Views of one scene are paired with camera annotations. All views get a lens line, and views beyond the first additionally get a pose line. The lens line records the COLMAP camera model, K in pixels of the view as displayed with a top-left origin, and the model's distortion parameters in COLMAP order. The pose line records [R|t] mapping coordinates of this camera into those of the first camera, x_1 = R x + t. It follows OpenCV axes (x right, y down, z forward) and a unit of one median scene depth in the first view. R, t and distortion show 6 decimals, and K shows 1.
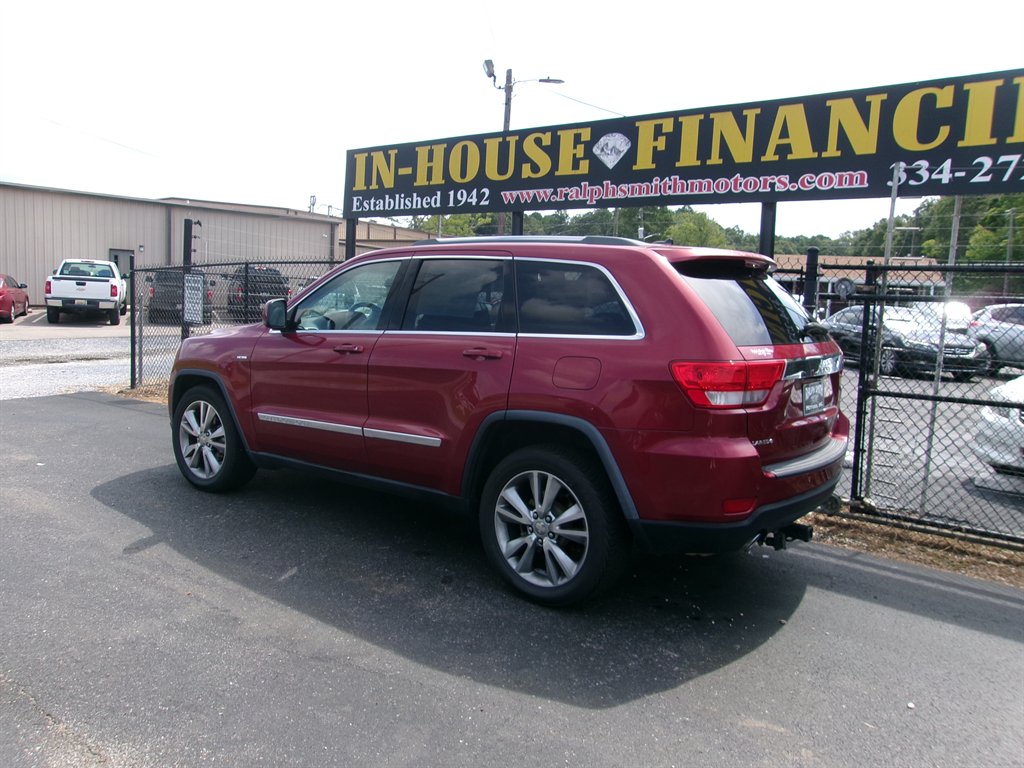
lens RADIAL K [[802.7, 0, 504.3], [0, 802.7, 383.5], [0, 0, 1]] dist [-0.047031, 0.103467]
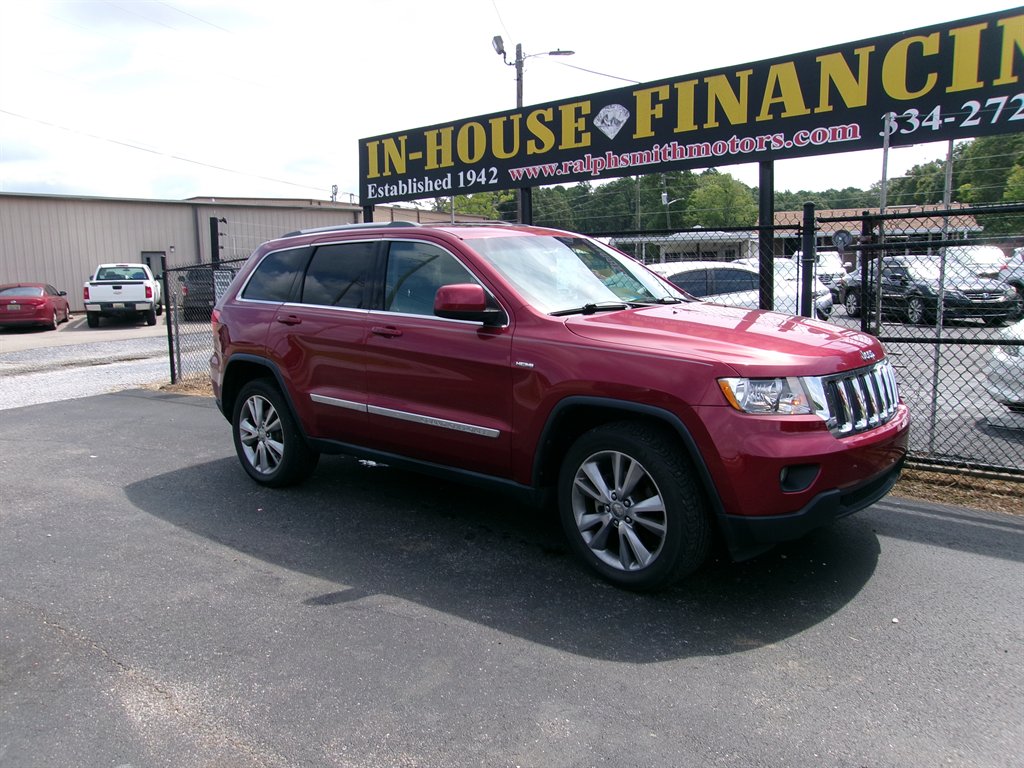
lens RADIAL K [[802.7, 0, 504.3], [0, 802.7, 383.5], [0, 0, 1]] dist [-0.047031, 0.103467]
pose [[0.997128, -0.061824, -0.043749, 0.021754], [0.063037, 0.997649, 0.026899, 0.008665], [0.041983, -0.029580, 0.998680, -0.043464]]
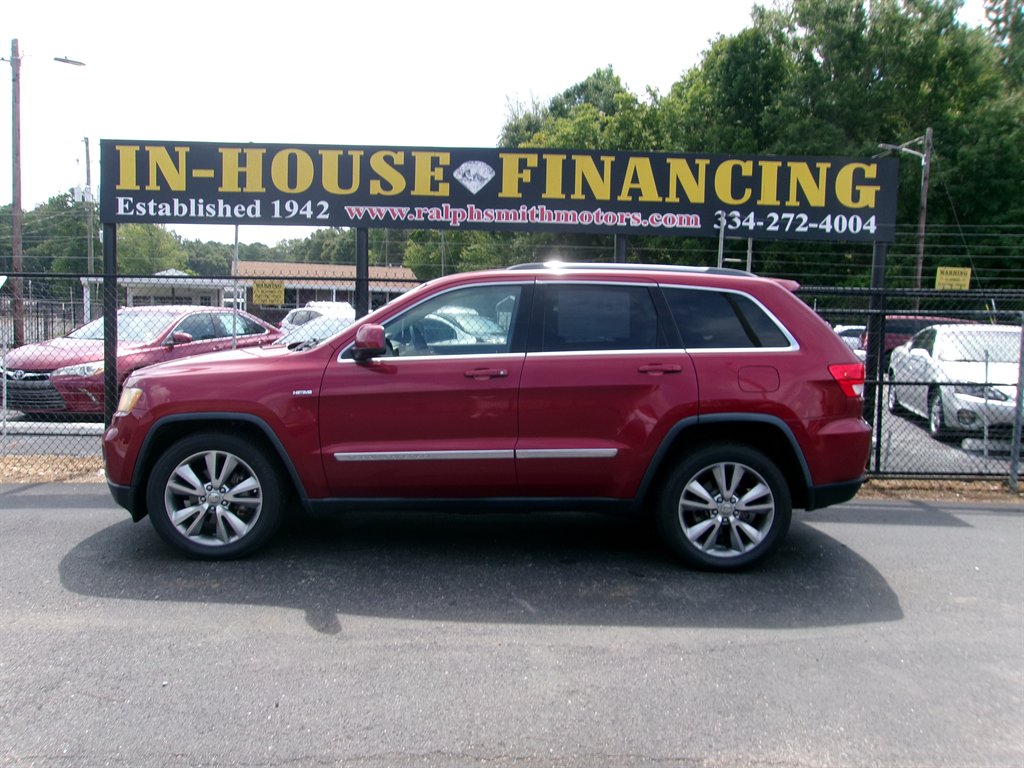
lens RADIAL K [[807.0, 0, 505.2], [0, 807.0, 379.6], [0, 0, 1]] dist [-0.047461, 0.075653]
pose [[0.777721, -0.070304, 0.624666, -0.554677], [0.078698, 0.996797, 0.014205, -0.033226], [-0.623664, 0.038113, 0.780763, 0.146321]]
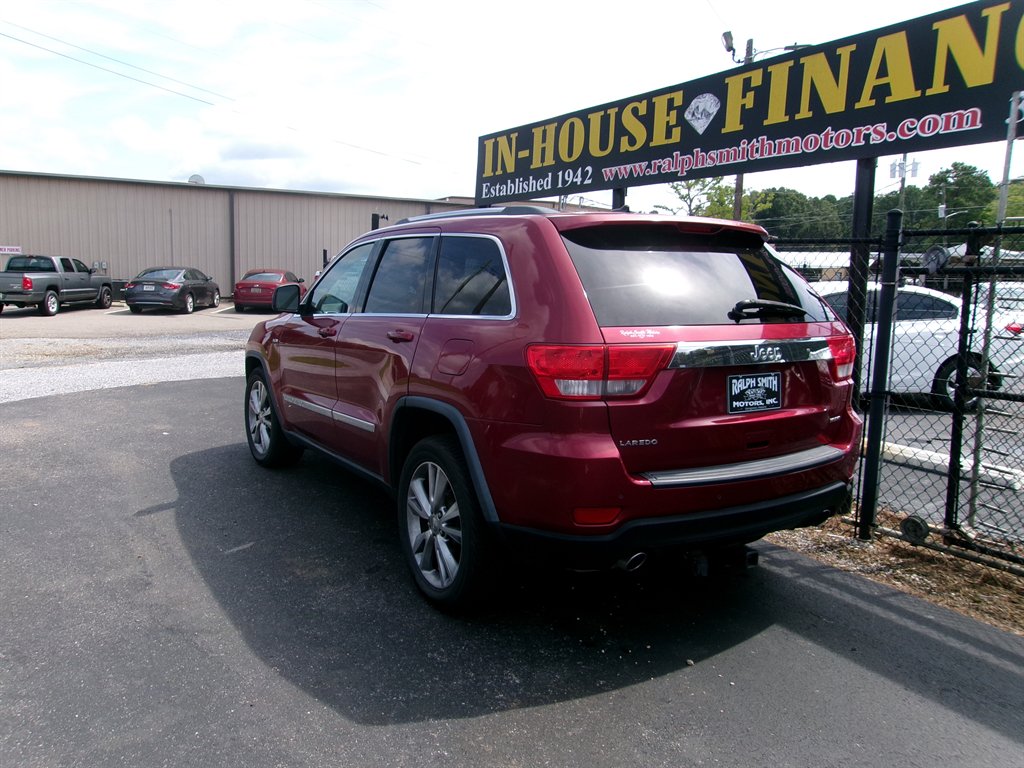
lens RADIAL K [[802.7, 0, 504.3], [0, 802.7, 383.5], [0, 0, 1]] dist [-0.047031, 0.103467]
pose [[0.939512, 0.026604, -0.341481, 0.250701], [-0.023112, 0.999631, 0.014292, 0.001715], [0.341735, -0.005535, 0.939780, 0.090993]]
